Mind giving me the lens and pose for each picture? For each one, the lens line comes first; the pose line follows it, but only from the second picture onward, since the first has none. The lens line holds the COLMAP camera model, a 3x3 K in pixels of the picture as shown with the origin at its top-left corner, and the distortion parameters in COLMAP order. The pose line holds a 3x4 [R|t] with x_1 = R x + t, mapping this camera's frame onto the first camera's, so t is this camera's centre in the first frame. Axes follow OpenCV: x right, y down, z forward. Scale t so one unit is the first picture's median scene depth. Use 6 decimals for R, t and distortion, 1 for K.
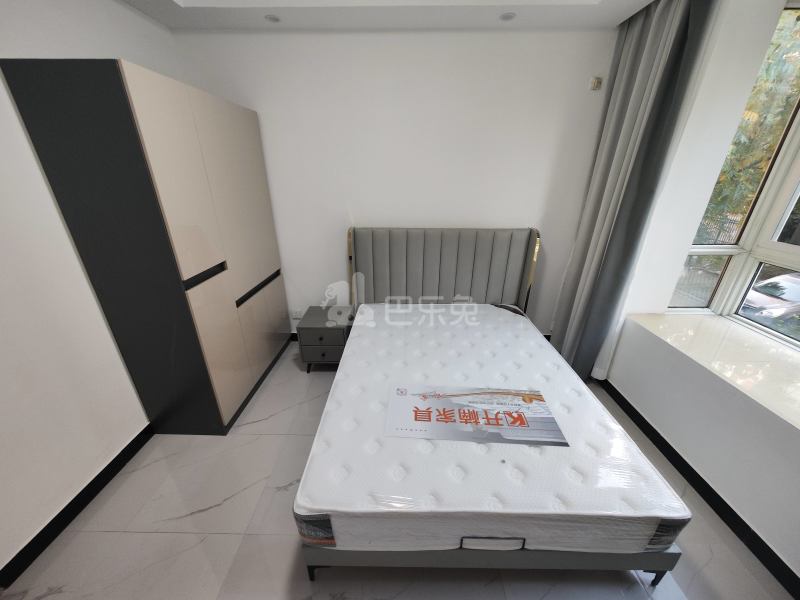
lens RADIAL K [[302.4, 0, 396.7], [0, 302.4, 300.1], [0, 0, 1]] dist [0.002345, -0.001036]
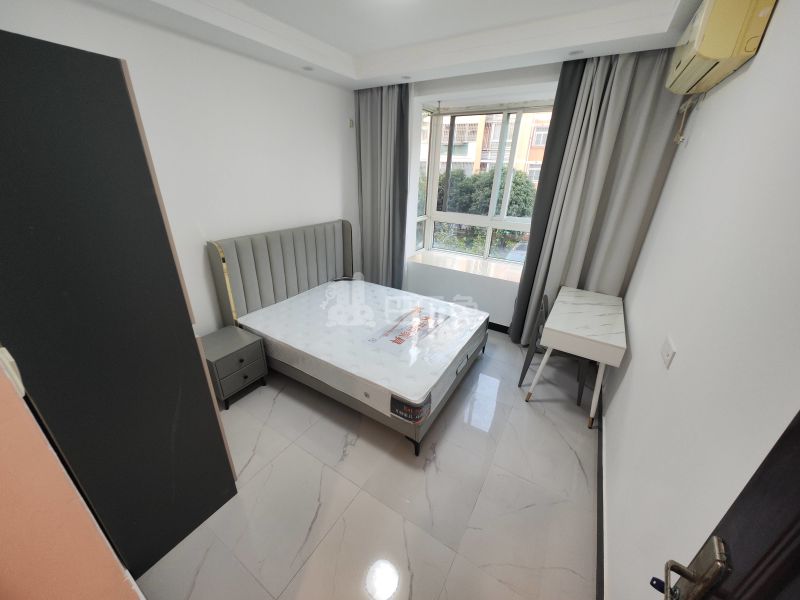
lens RADIAL K [[302.4, 0, 399.4], [0, 302.4, 300.4], [0, 0, 1]] dist [0.002345, -0.001036]
pose [[0.507853, -0.330269, 0.795618, -0.771432], [0.315275, 0.930768, 0.185128, -0.074338], [-0.801678, 0.156820, 0.576819, 0.038110]]
